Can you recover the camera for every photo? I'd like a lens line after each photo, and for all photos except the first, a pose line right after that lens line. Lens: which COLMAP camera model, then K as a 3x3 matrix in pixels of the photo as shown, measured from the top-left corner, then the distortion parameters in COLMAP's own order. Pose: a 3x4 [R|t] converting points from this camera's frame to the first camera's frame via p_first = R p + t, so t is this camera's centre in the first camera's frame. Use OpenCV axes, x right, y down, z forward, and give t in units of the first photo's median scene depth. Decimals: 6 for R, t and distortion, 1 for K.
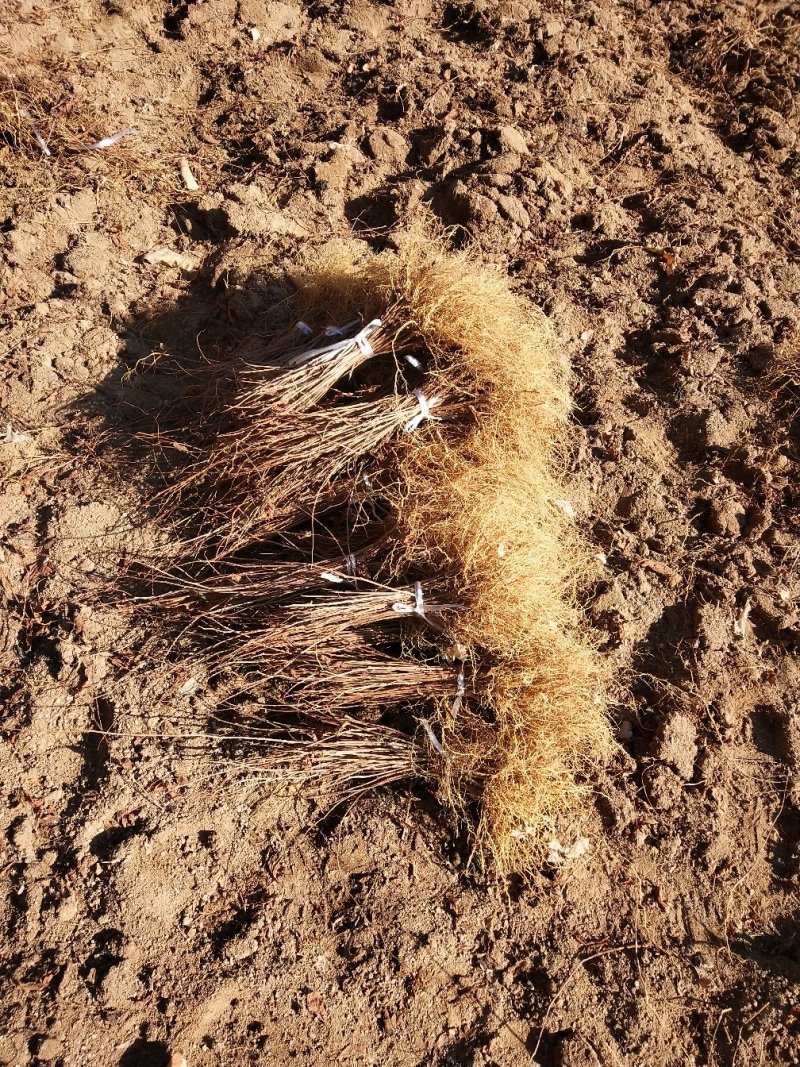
lens RADIAL K [[819.8, 0, 400.0], [0, 819.8, 533.5], [0, 0, 1]] dist [-0.004567, 0.056931]
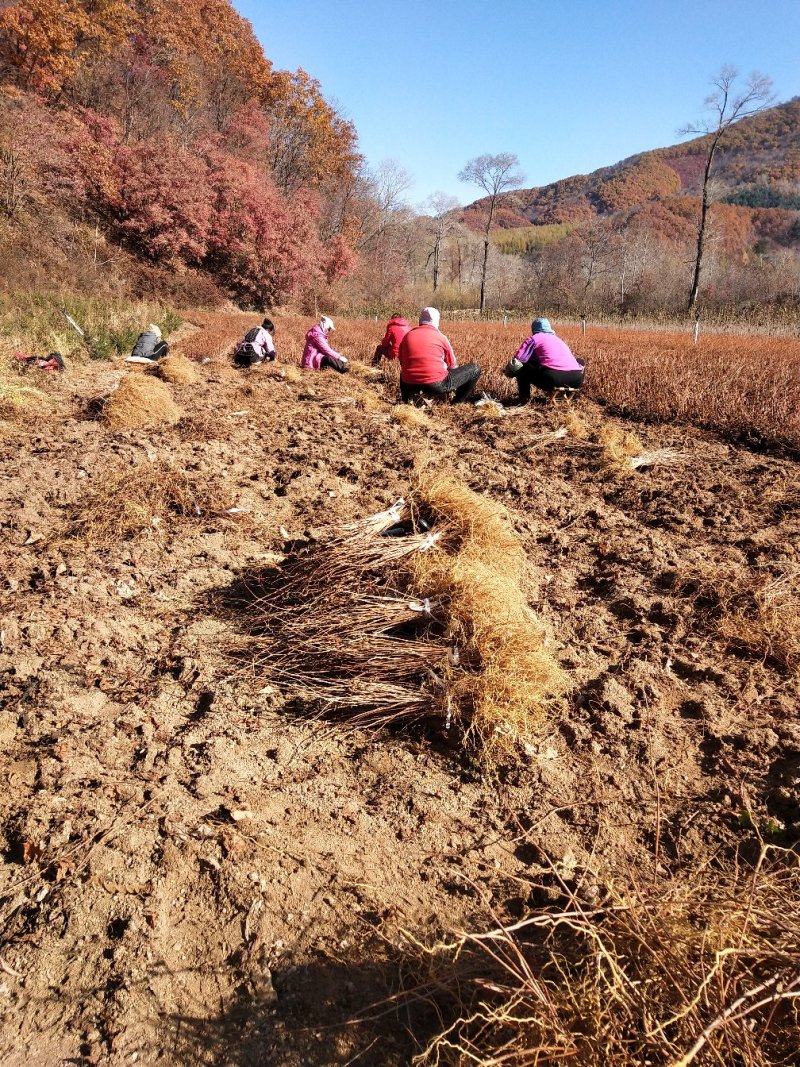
lens RADIAL K [[819.8, 0, 400.0], [0, 819.8, 533.5], [0, 0, 1]] dist [-0.004567, 0.056931]
pose [[0.998518, -0.030658, -0.044975, 0.045656], [-0.005918, 0.760239, -0.649616, 0.956533], [0.054108, 0.648920, 0.758931, -0.247703]]
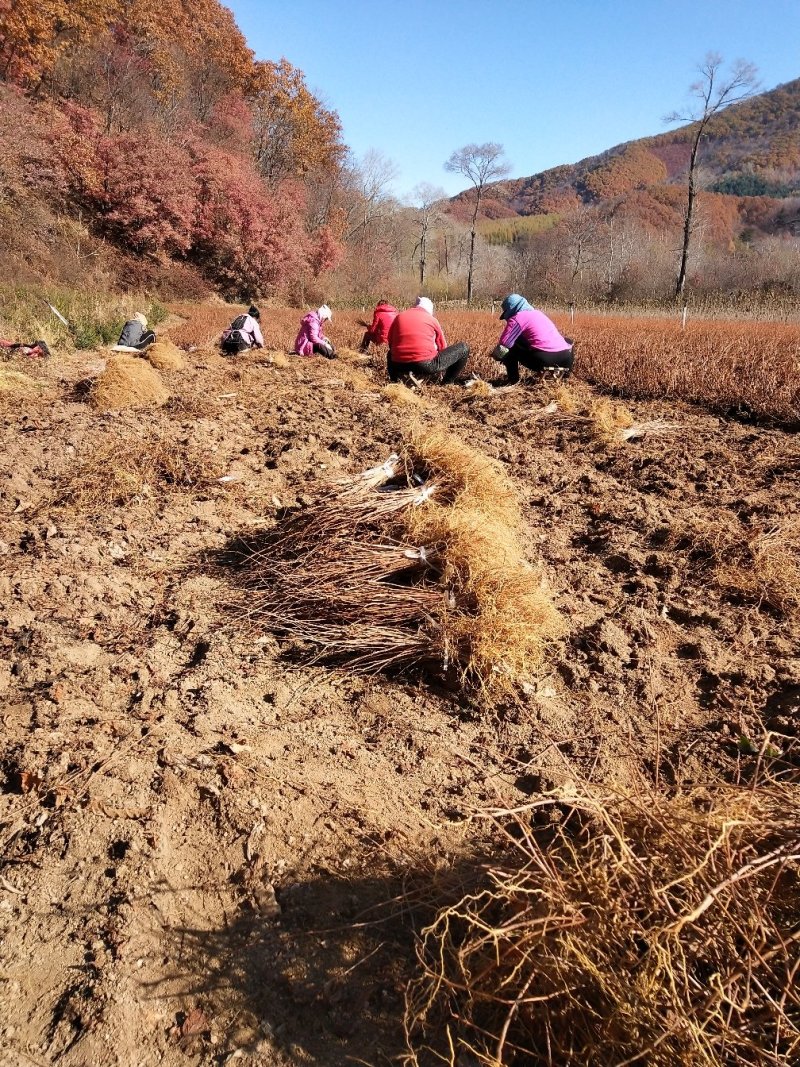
lens RADIAL K [[821.2, 0, 400.0], [0, 821.2, 533.5], [0, 0, 1]] dist [-0.001016, 0.052967]
pose [[0.998514, -0.043188, -0.033230, 0.033607], [0.011712, 0.765651, -0.643150, 1.017245], [0.053219, 0.641805, 0.765019, -0.190495]]
